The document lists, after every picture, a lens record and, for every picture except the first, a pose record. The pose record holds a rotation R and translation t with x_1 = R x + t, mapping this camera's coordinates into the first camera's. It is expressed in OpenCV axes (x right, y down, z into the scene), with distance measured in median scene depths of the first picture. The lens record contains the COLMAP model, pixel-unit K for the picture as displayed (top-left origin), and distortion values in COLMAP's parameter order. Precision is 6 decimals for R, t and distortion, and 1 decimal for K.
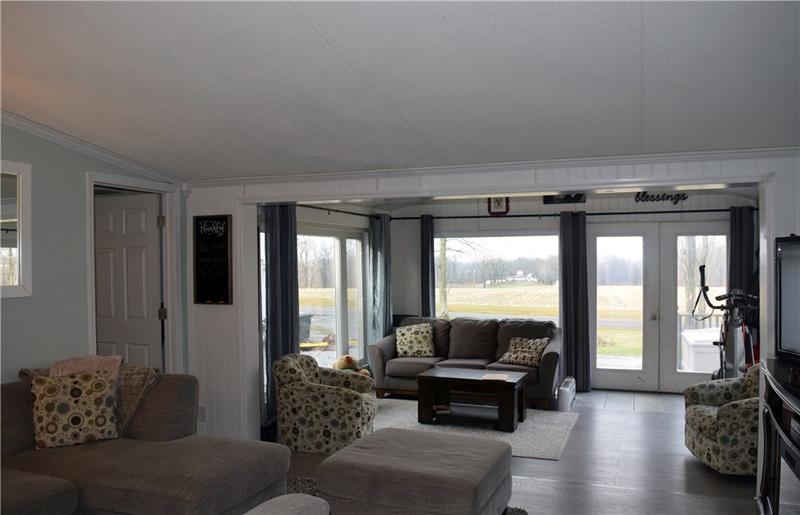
lens RADIAL K [[641.9, 0, 402.9], [0, 641.9, 259.9], [0, 0, 1]] dist [-0.090177, 0.004437]
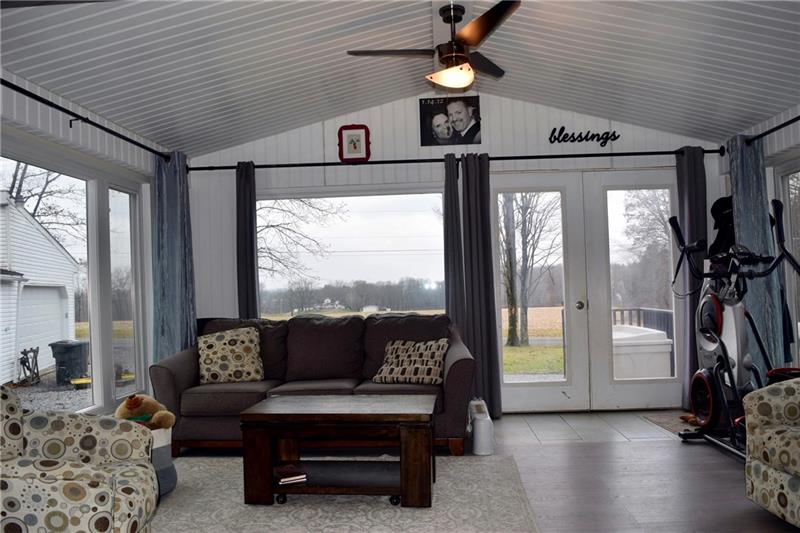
lens RADIAL K [[626.7, 0, 397.2], [0, 626.7, 273.3], [0, 0, 1]] dist [-0.094720, 0.017217]
pose [[0.955948, -0.015854, 0.293108, -0.001615], [0.024364, 0.999380, -0.025406, 0.068237], [-0.292523, 0.031428, 0.955742, 0.396171]]
